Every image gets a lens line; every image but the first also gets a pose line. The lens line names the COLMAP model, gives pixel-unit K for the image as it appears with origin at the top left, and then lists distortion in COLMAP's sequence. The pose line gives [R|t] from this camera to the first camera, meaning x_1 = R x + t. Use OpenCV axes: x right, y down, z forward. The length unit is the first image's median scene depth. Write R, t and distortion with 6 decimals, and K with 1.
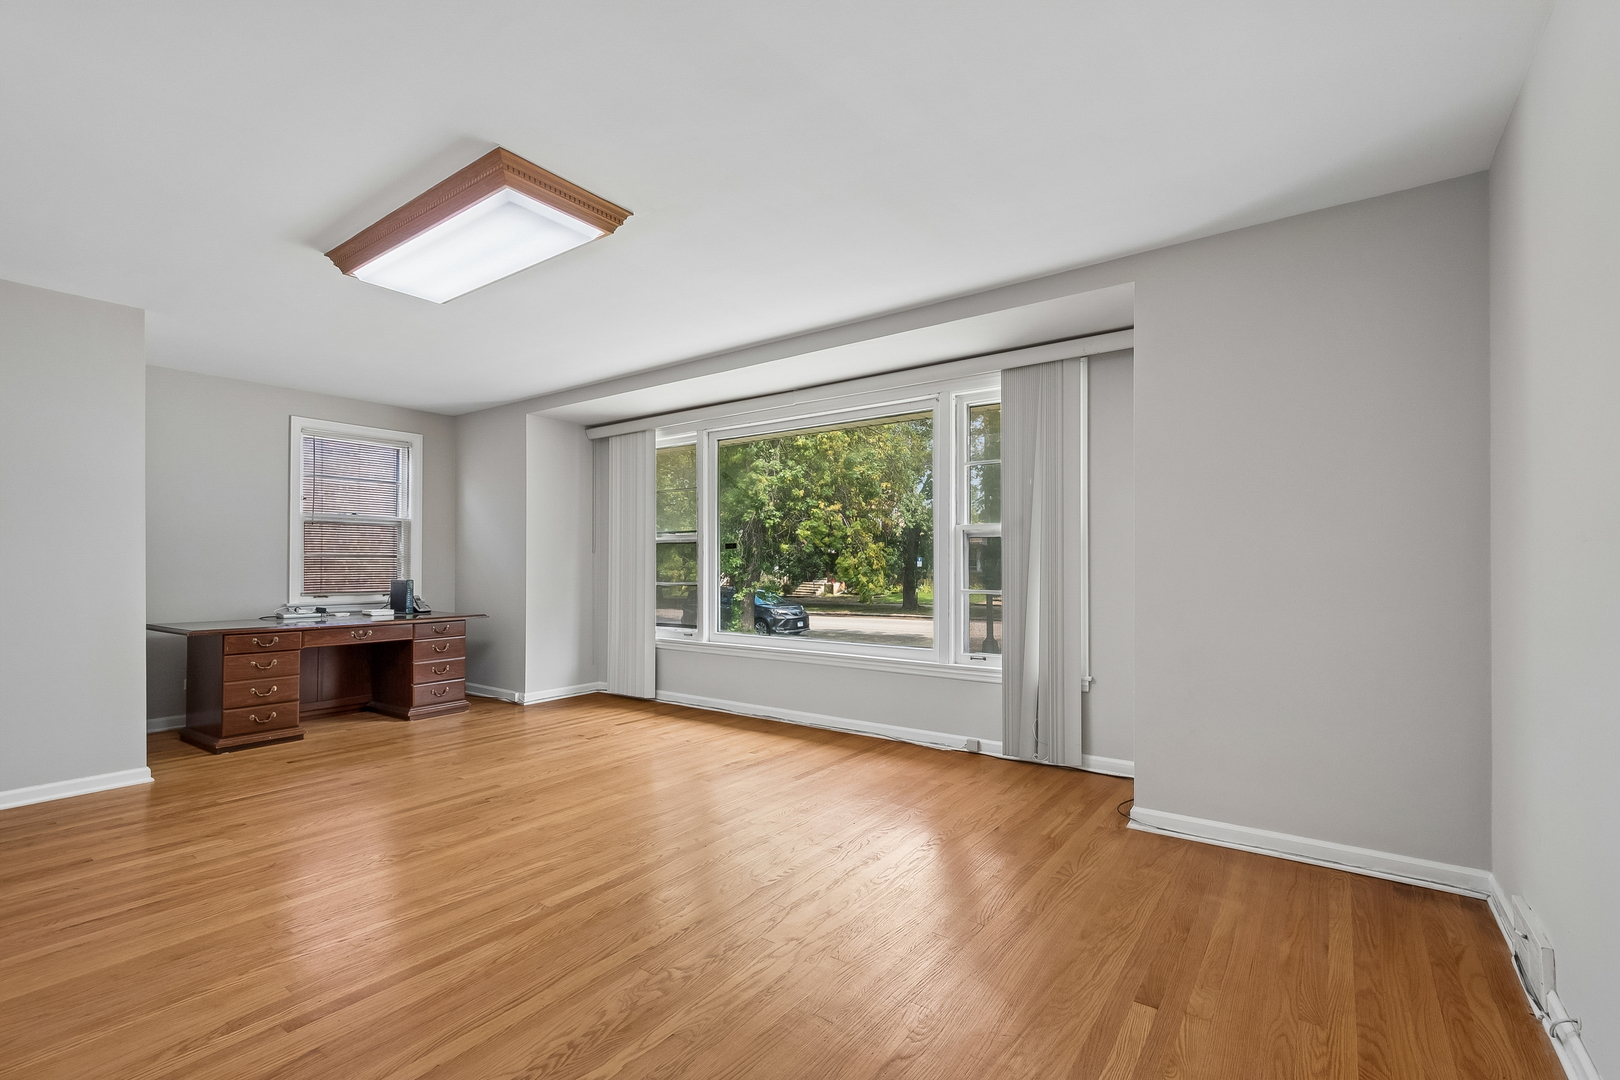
lens RADIAL K [[714.1, 0, 843.8], [0, 714.1, 559.9], [0, 0, 1]] dist [0.005682, 0.000078]
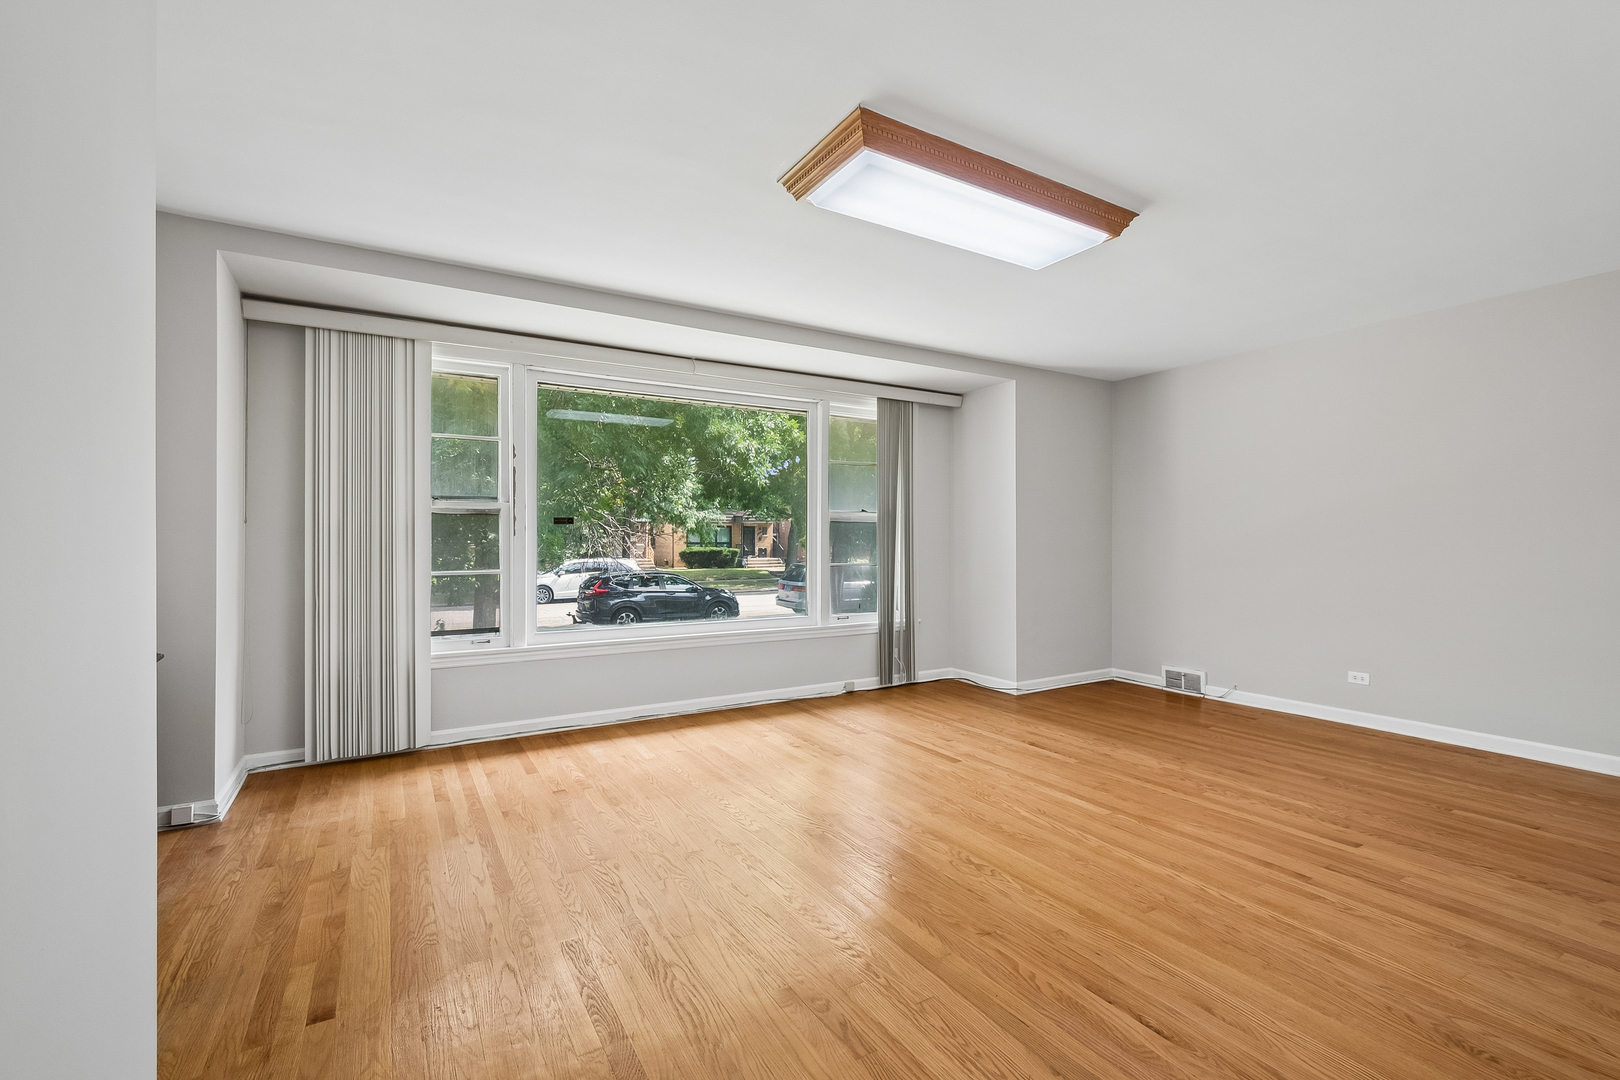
lens RADIAL K [[714.1, 0, 819.8], [0, 714.1, 541.2], [0, 0, 1]] dist [0.005682, 0.000078]
pose [[0.394713, 0.000888, 0.918804, -1.008959], [-0.005051, 0.999987, 0.001204, 0.000759], [-0.918791, -0.005116, 0.394712, 0.551075]]
